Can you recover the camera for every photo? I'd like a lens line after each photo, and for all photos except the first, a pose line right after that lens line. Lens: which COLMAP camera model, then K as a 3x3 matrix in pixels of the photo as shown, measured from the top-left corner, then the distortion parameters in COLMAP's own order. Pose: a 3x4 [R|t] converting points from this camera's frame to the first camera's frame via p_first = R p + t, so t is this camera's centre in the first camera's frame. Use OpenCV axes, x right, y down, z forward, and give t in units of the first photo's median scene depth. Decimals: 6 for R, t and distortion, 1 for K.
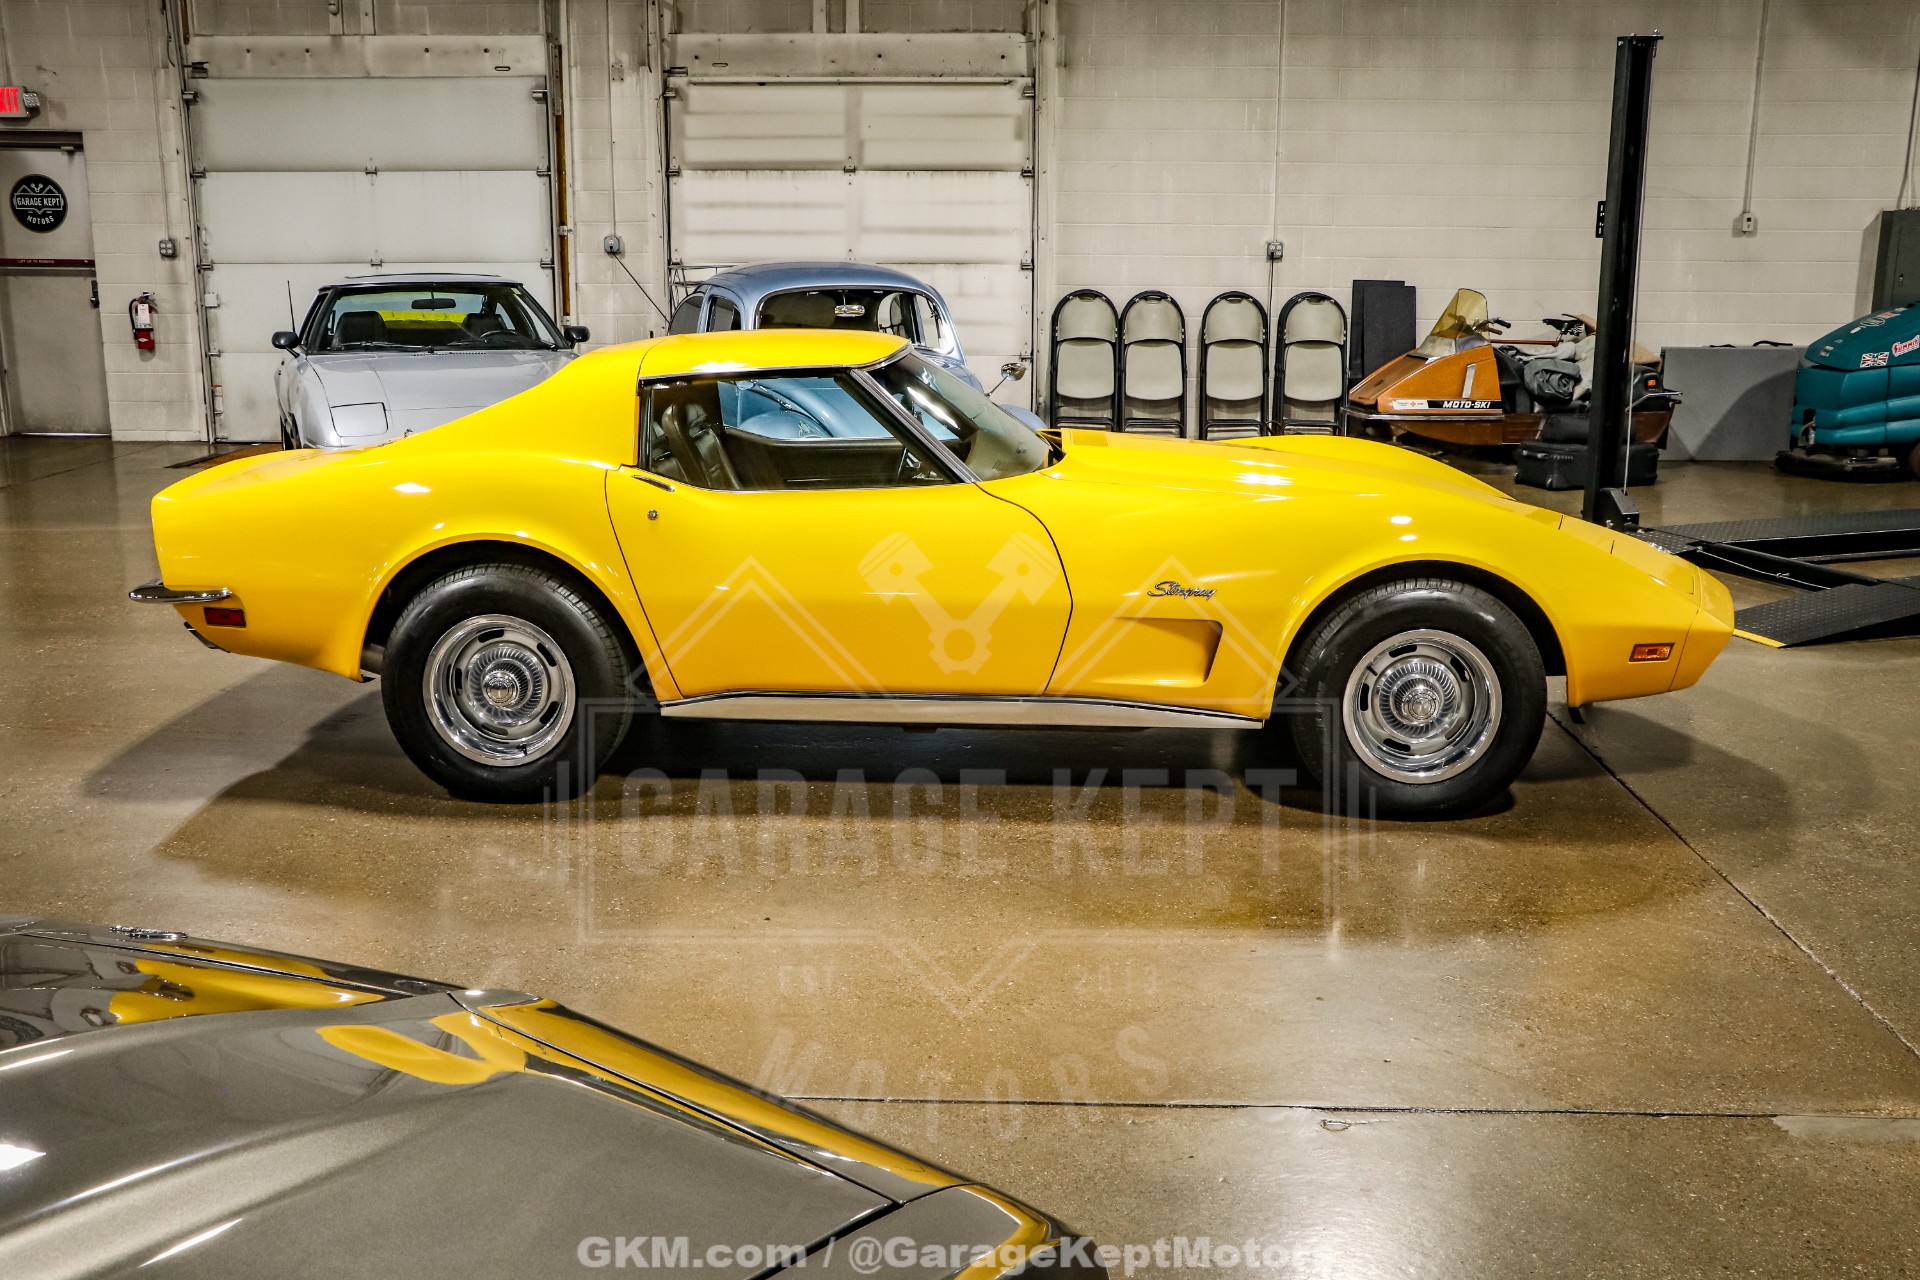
lens RADIAL K [[1947.6, 0, 960.0], [0, 1947.6, 640.0], [0, 0, 1]] dist [-0.132059, 0.288725]
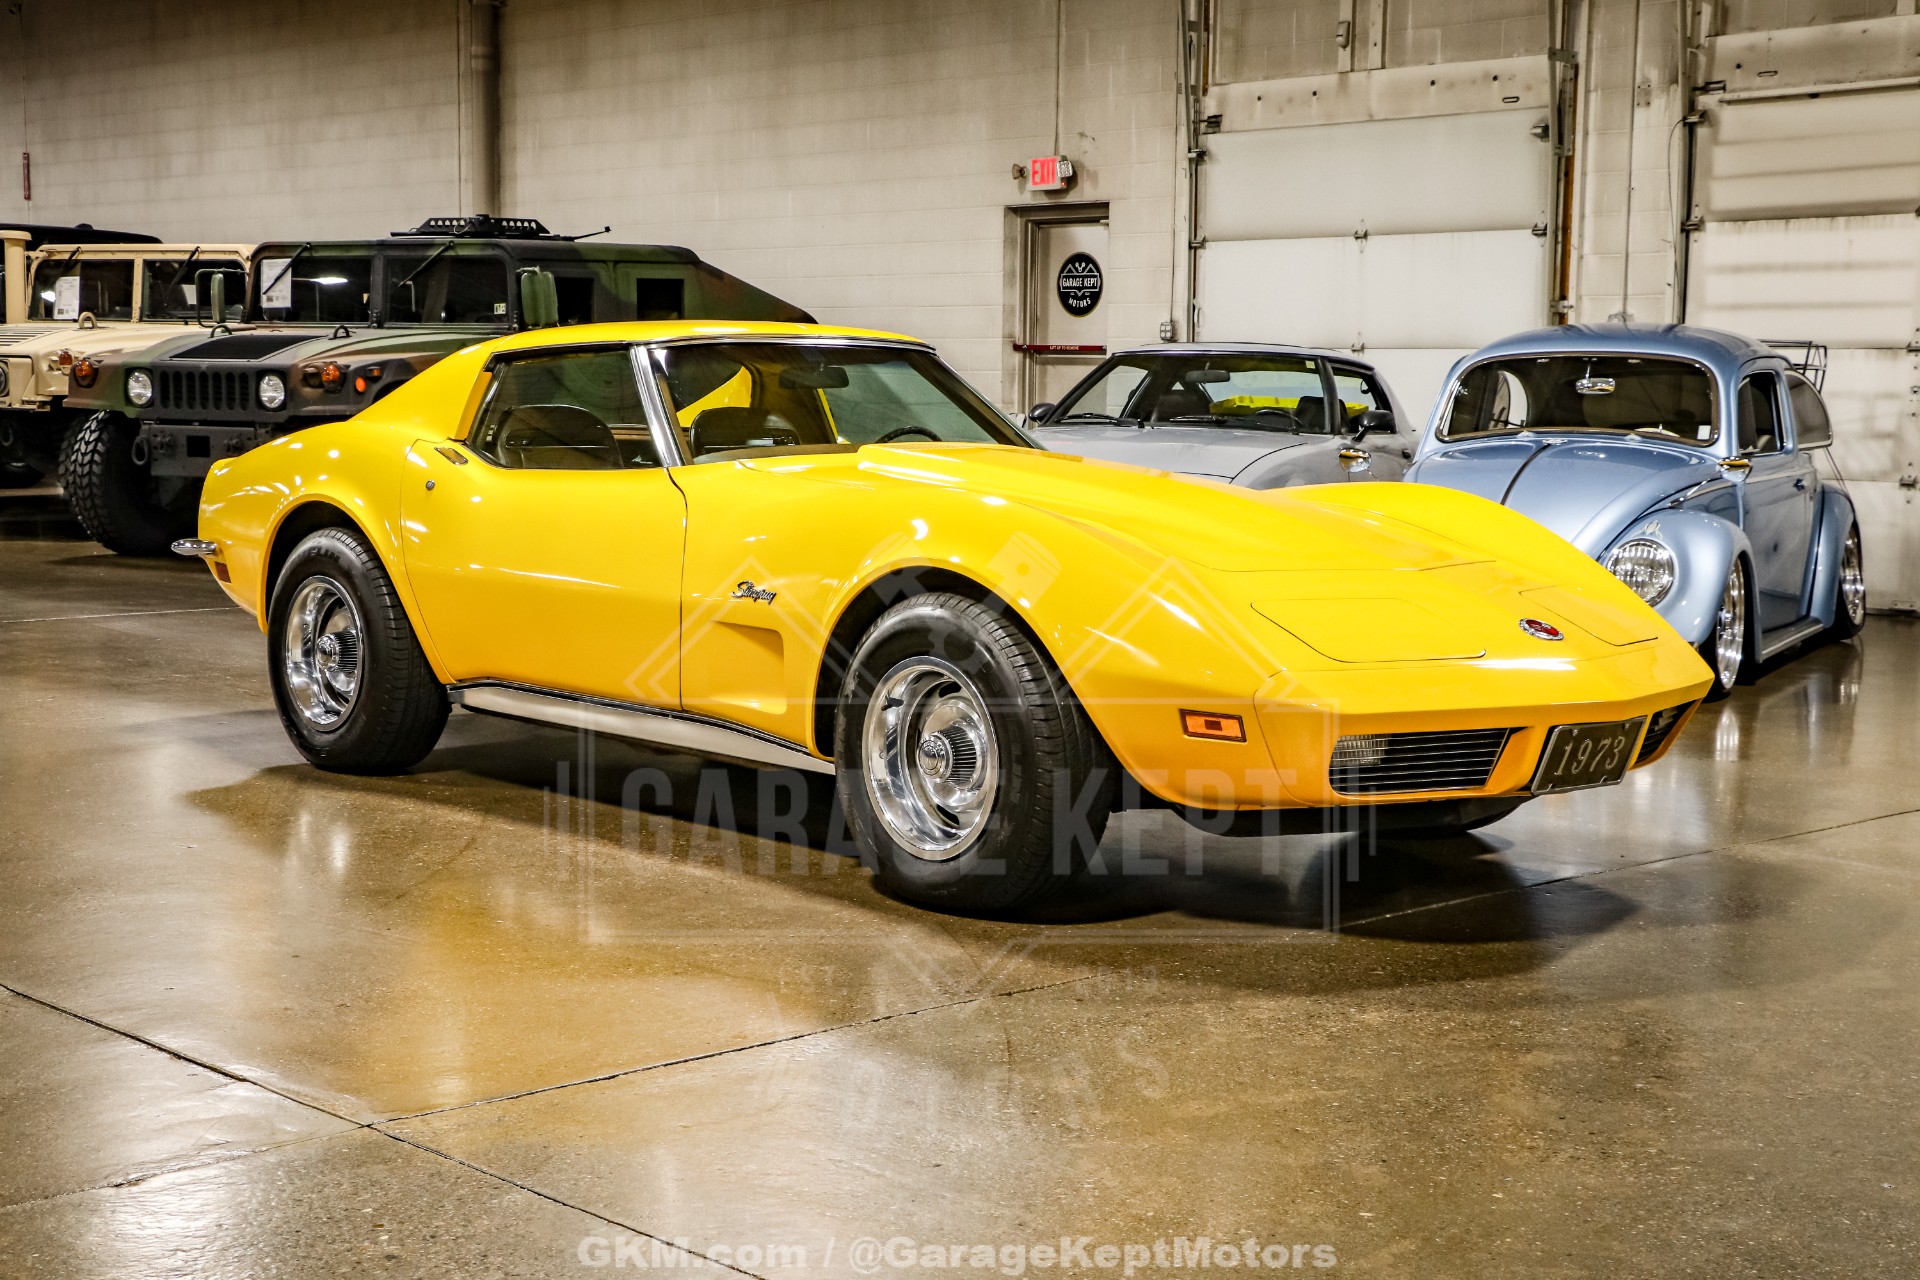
lens RADIAL K [[2779.2, 0, 960.0], [0, 2779.2, 640.0], [0, 0, 1]] dist [0.002244, 0.641510]
pose [[0.703190, 0.073215, -0.707222, 0.420408], [-0.163436, 0.984693, -0.060563, 0.021761], [0.691963, 0.158173, 0.704393, 0.089307]]
